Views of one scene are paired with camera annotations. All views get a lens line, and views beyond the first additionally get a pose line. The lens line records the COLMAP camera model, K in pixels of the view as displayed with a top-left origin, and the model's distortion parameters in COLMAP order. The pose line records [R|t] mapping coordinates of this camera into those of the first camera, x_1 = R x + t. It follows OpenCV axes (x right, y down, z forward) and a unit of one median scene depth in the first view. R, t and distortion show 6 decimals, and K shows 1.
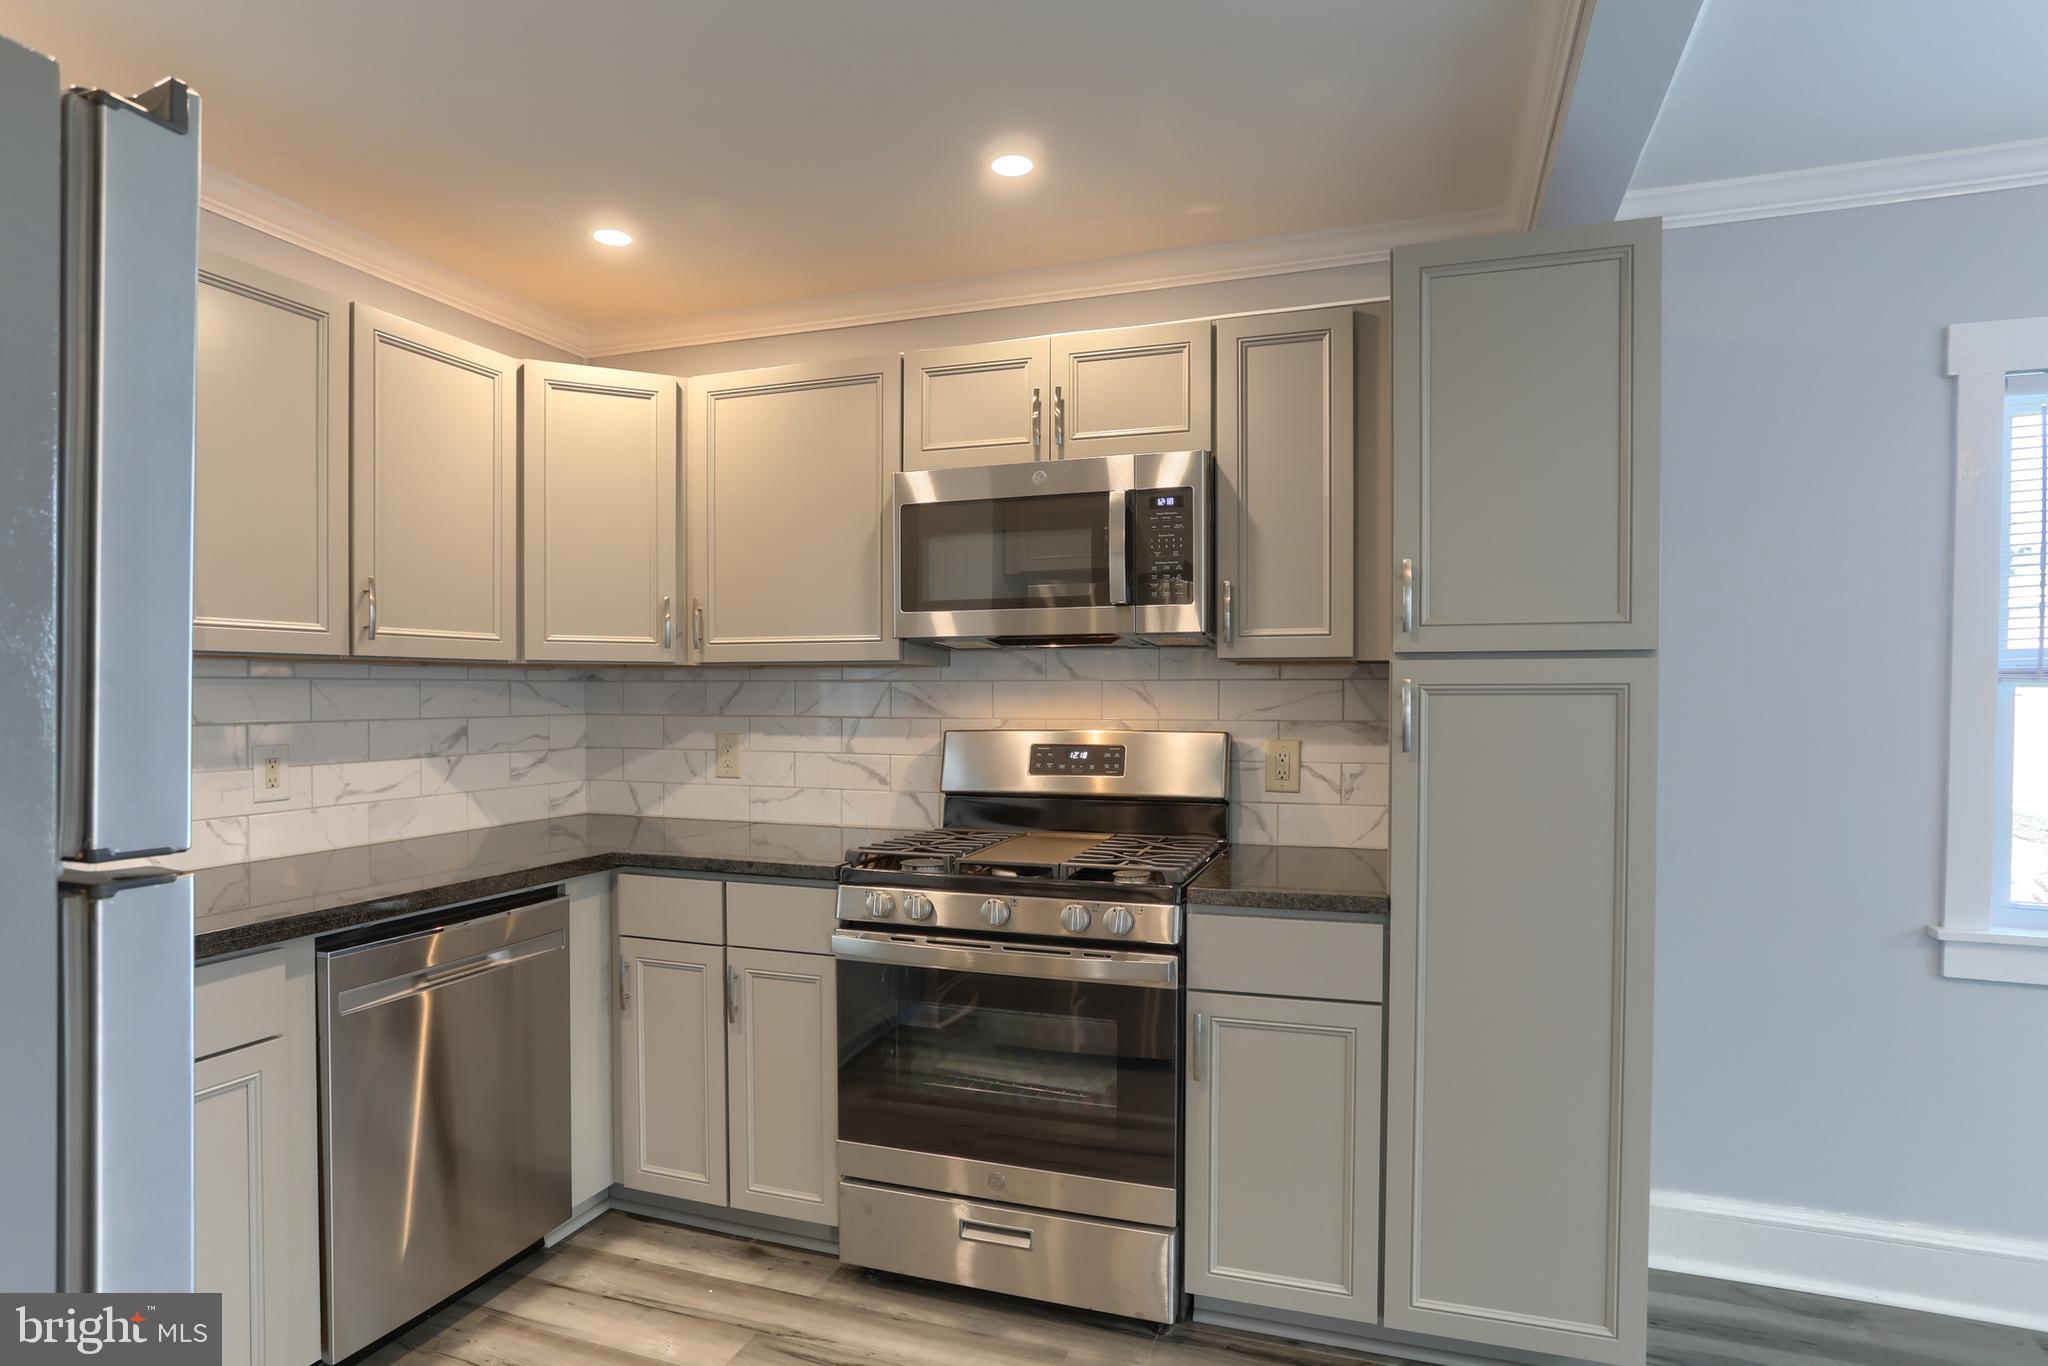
lens RADIAL K [[1113.1, 0, 1029.8], [0, 1113.1, 715.1], [0, 0, 1]] dist [-0.067853, 0.050561]
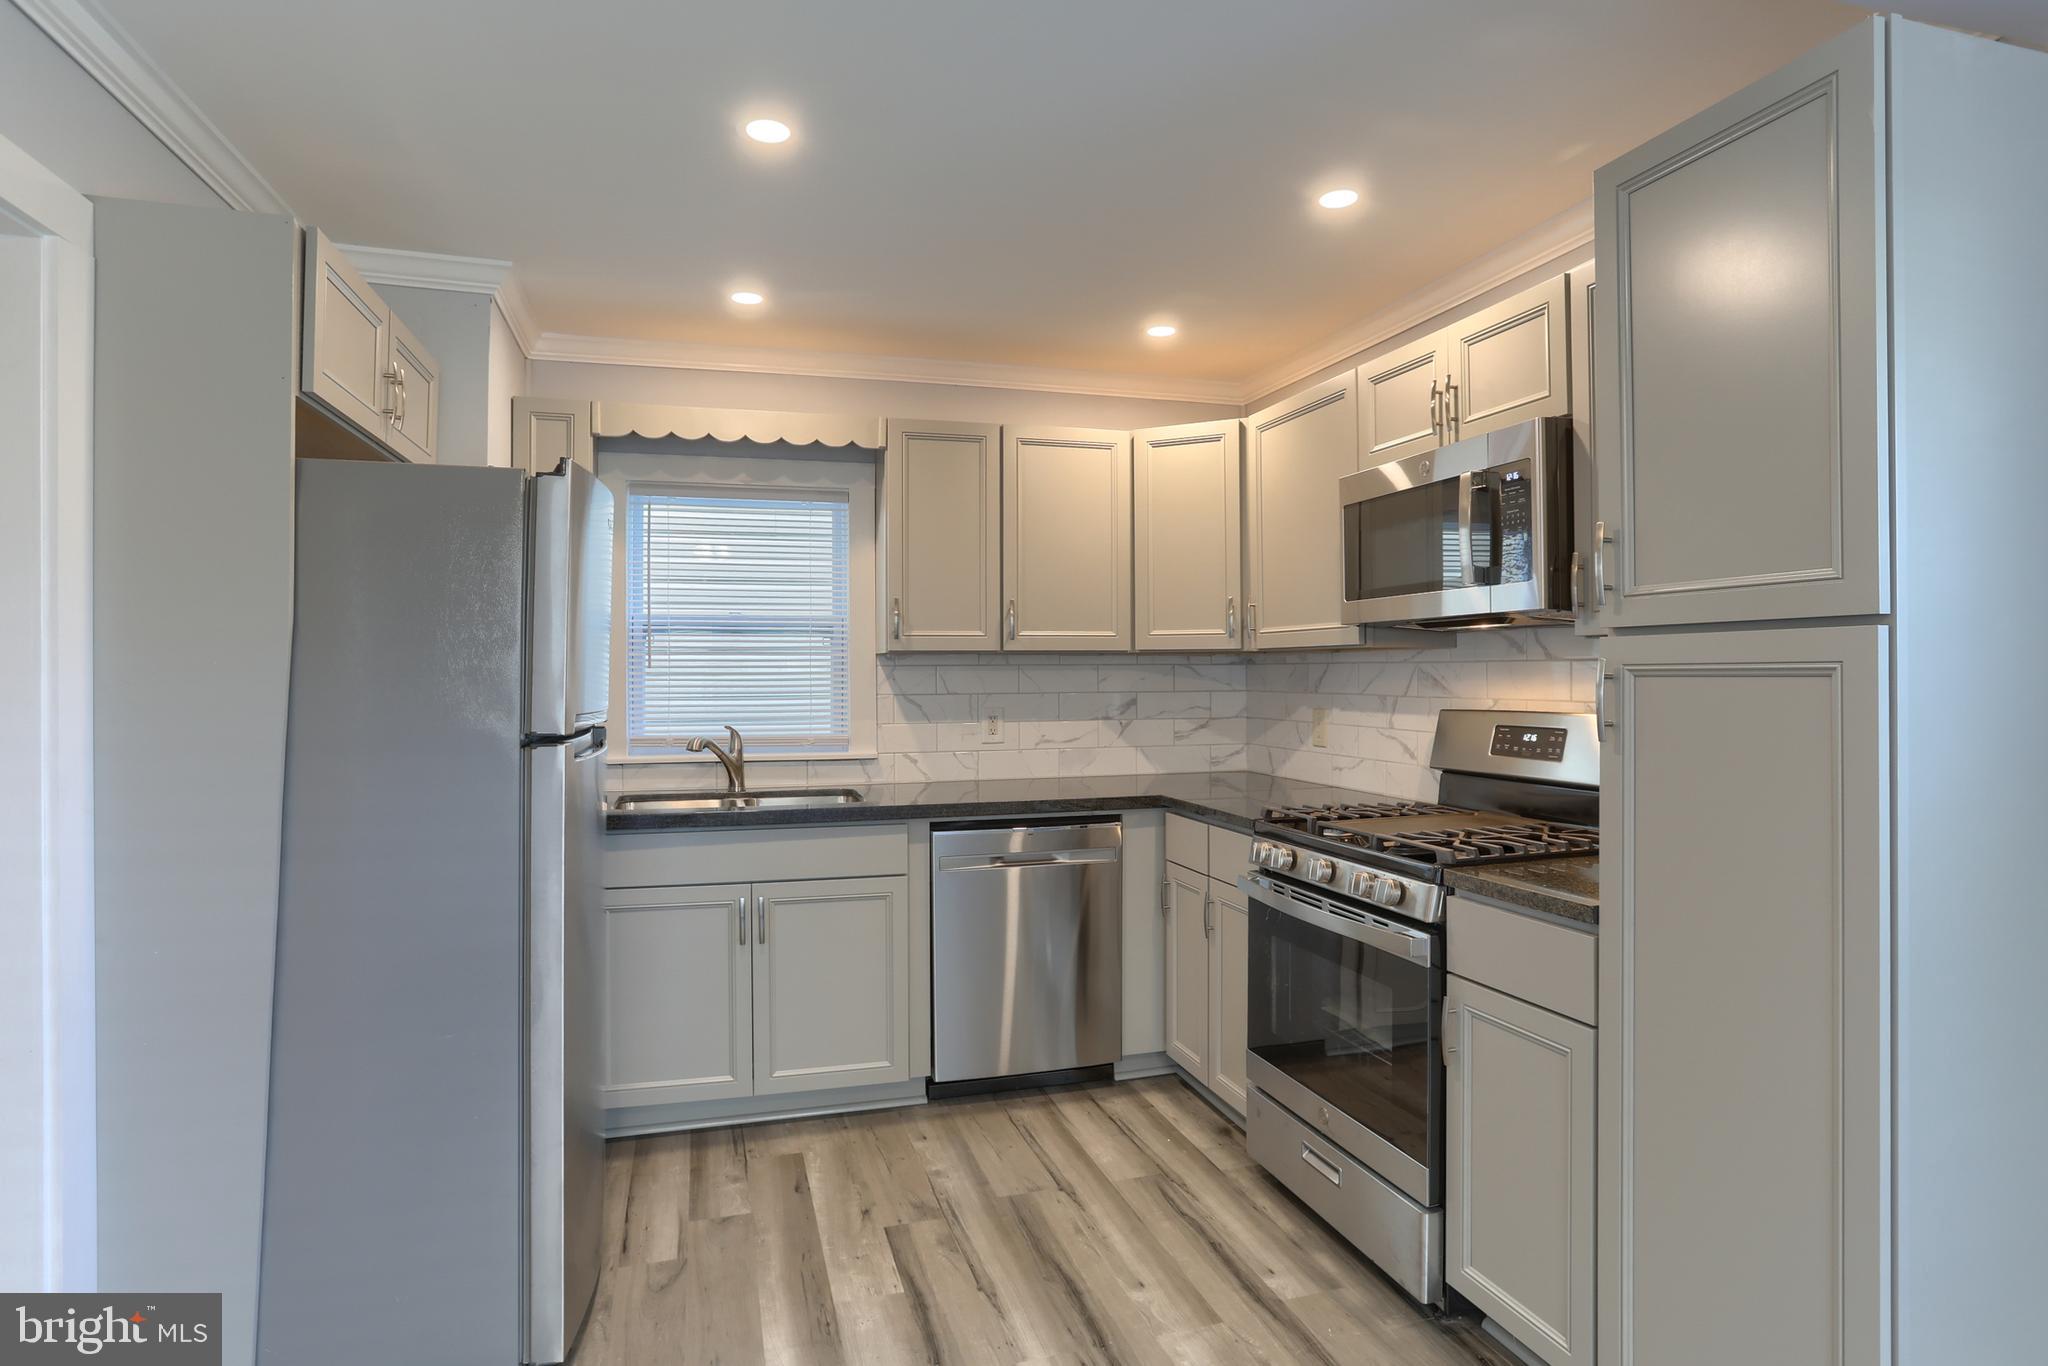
lens RADIAL K [[1108.4, 0, 1028.7], [0, 1108.4, 668.3], [0, 0, 1]] dist [-0.069288, 0.039189]
pose [[0.586522, -0.005488, -0.809915, 0.598953], [-0.012348, 0.999800, -0.015716, -0.004411], [0.809839, 0.019218, 0.586337, 0.094433]]
